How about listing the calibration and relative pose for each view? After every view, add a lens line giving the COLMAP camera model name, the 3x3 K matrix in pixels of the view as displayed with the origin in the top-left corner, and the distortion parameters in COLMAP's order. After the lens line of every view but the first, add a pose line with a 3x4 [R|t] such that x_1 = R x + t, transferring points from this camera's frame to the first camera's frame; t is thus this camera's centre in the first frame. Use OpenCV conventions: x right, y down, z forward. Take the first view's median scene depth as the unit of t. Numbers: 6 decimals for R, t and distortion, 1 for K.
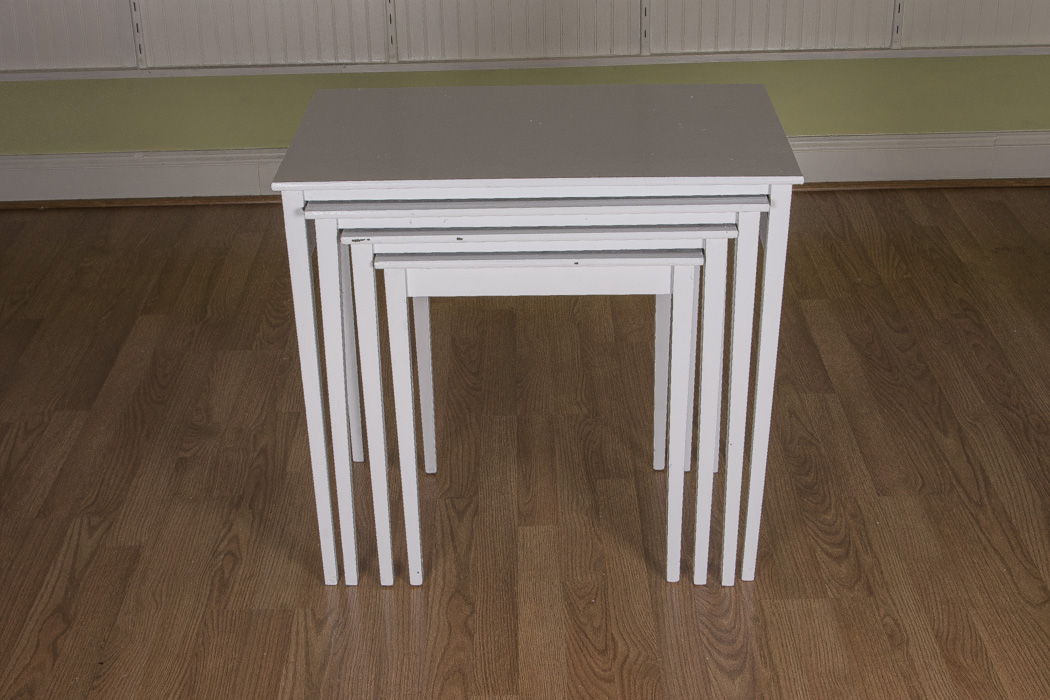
lens RADIAL K [[1548.1, 0, 526.9], [0, 1548.1, 351.9], [0, 0, 1]] dist [-0.037797, 0.000000]
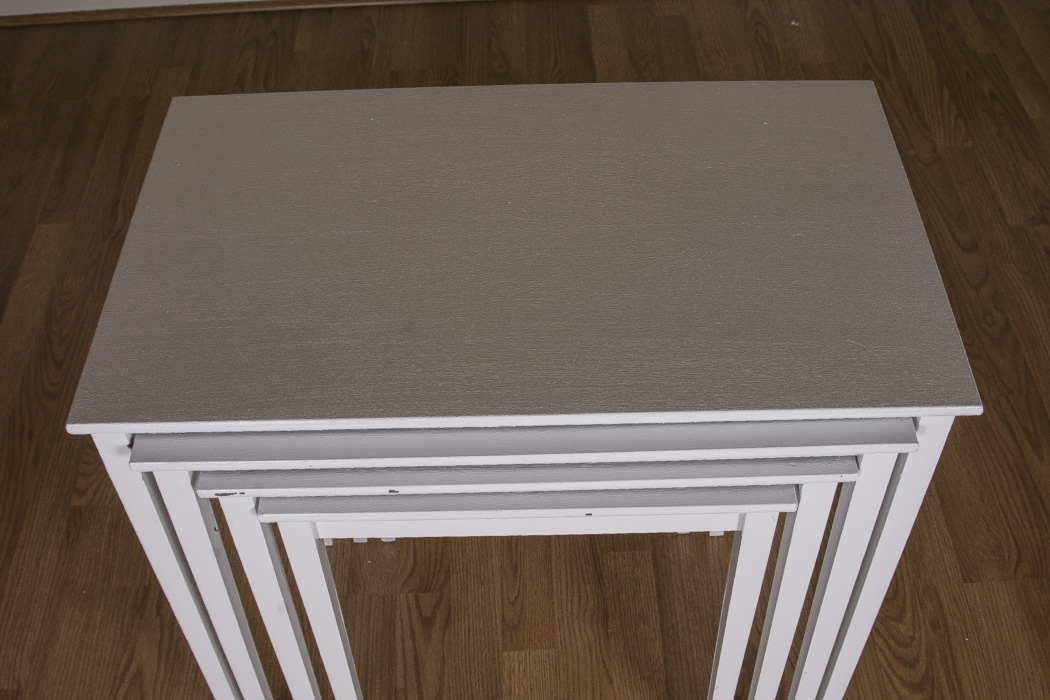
lens RADIAL K [[1266.0, 0, 525.0], [0, 1266.0, 347.5], [0, 0, 1]] dist [-0.117975, 0.000000]
pose [[0.999795, -0.019255, 0.006326, 0.004480], [0.015957, 0.940282, 0.340022, -0.245125], [-0.012496, -0.339851, 0.940396, 0.473313]]
